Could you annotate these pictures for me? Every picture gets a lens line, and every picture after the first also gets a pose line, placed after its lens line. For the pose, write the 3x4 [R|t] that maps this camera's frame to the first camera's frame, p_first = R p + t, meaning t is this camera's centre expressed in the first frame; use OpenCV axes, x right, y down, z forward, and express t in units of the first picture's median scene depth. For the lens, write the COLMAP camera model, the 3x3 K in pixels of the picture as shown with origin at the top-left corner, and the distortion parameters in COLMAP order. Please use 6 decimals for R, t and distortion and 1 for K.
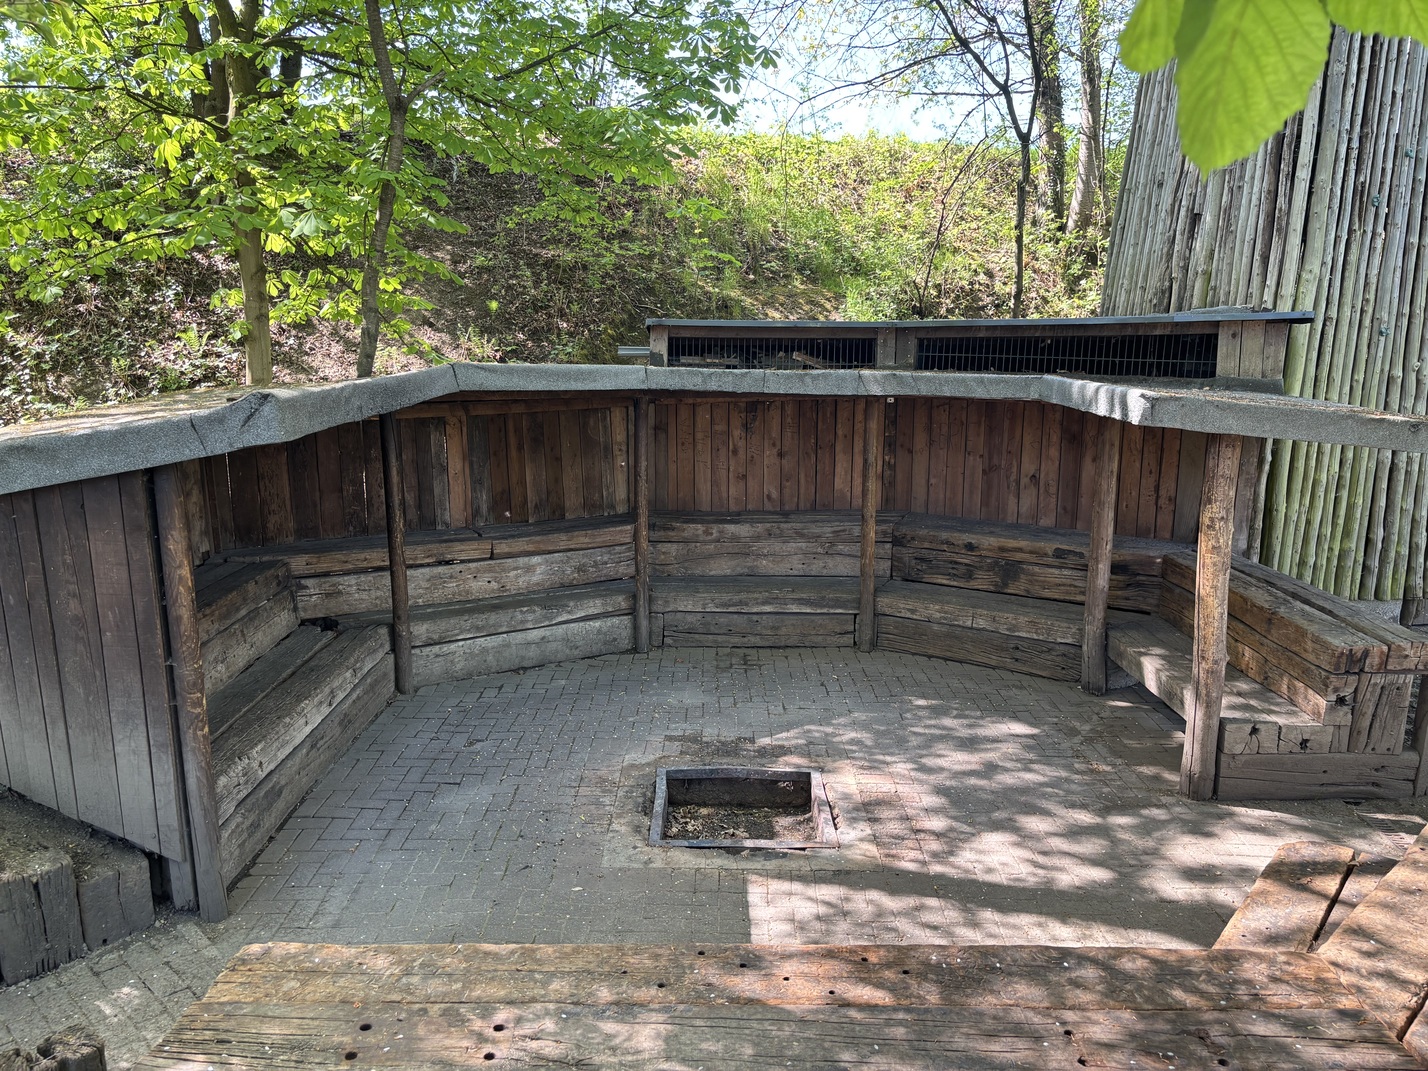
lens RADIAL K [[1099.9, 0, 716.4], [0, 1099.9, 544.9], [0, 0, 1]] dist [0.024500, 0.000744]
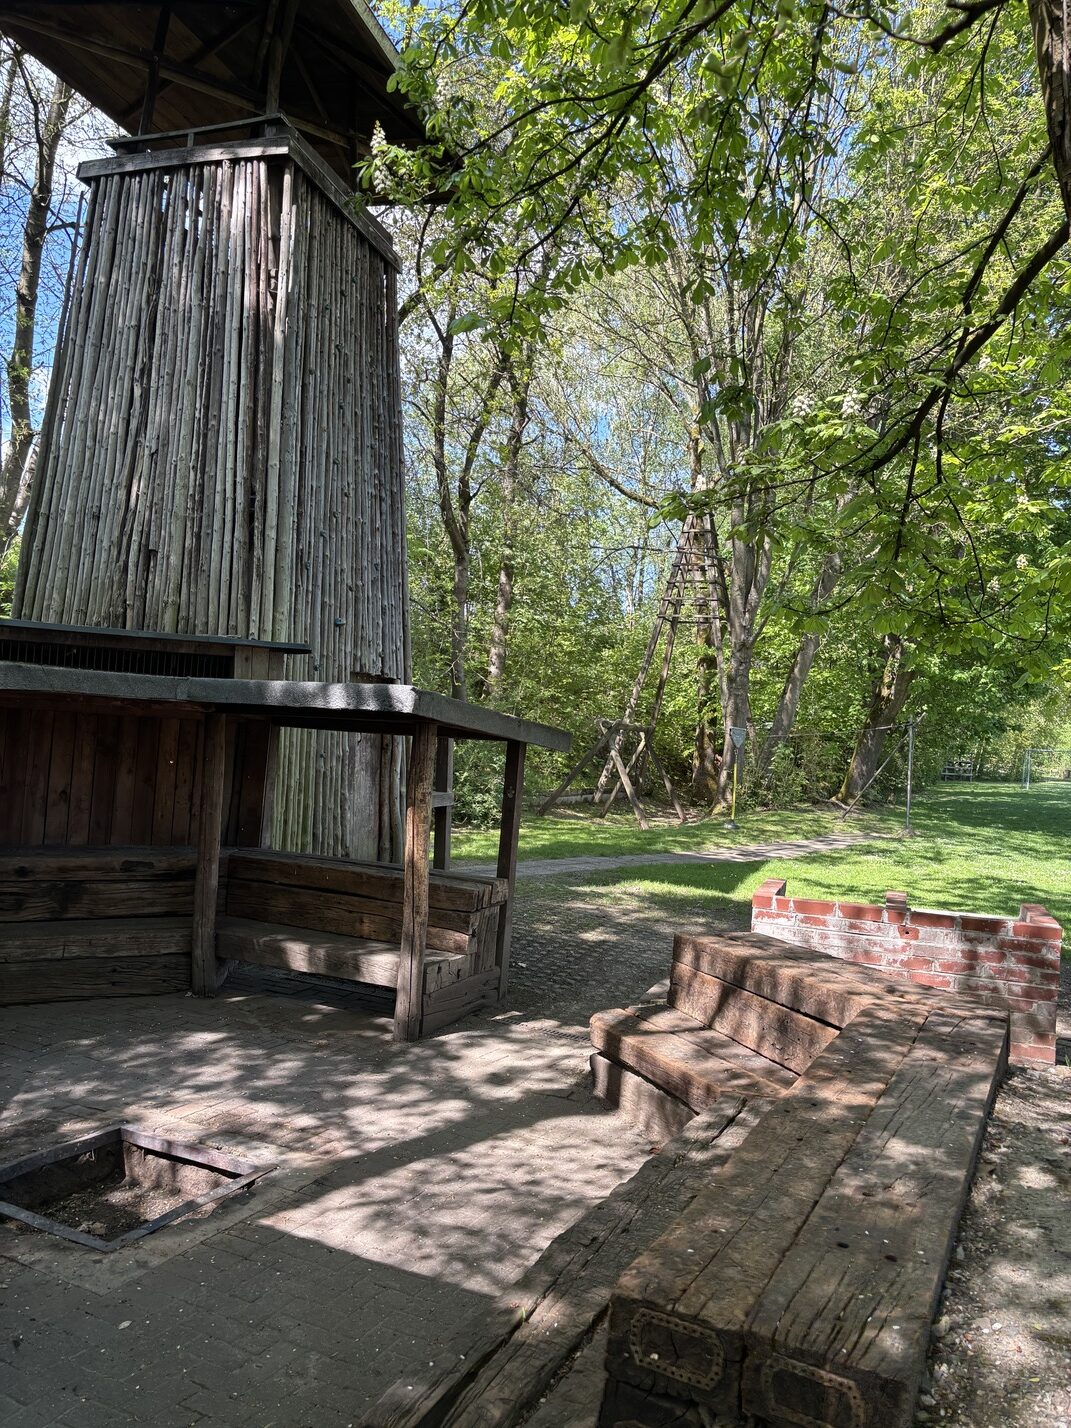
lens RADIAL K [[1107.5, 0, 535.5], [0, 1107.5, 714.0], [0, 0, 1]] dist [0.065072, -0.001711]
pose [[0.433087, 0.040092, 0.900460, -0.537644], [0.124012, 0.986859, -0.103584, 0.028040], [-0.892780, 0.156529, 0.422424, 0.316505]]
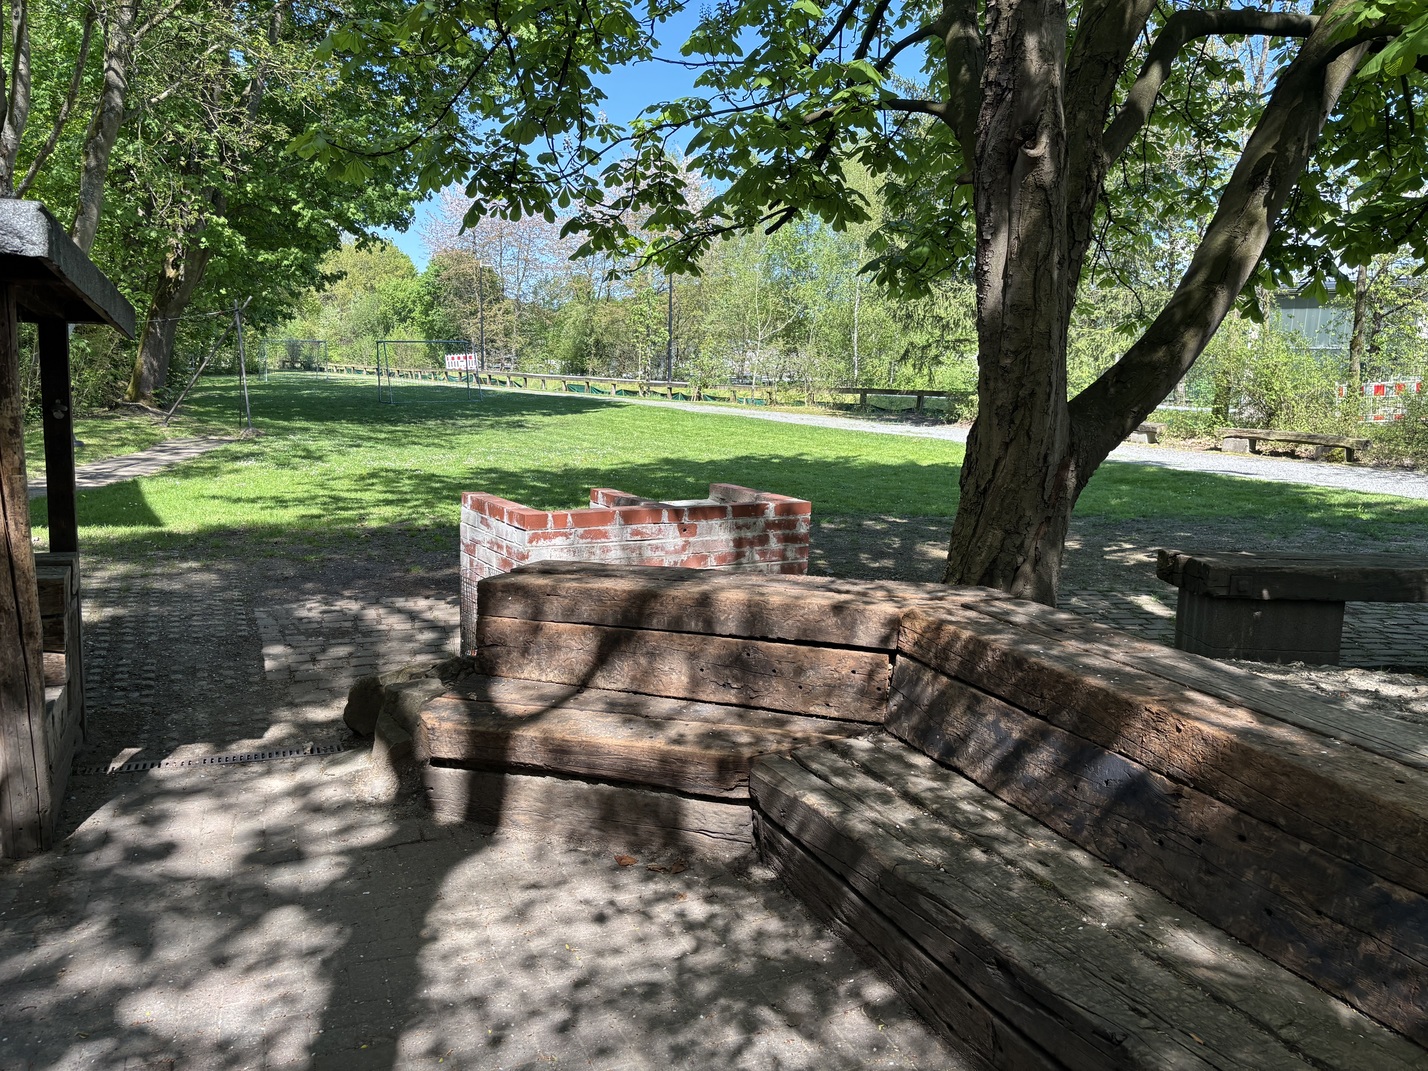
lens RADIAL K [[1107.5, 0, 714.8], [0, 1107.5, 487.1], [0, 0, 1]] dist [0.065072, -0.001711]
pose [[-0.405719, -0.105506, 0.907888, -0.294248], [0.157850, 0.970301, 0.183299, -0.035782], [-0.900264, 0.217678, -0.377015, 0.790123]]
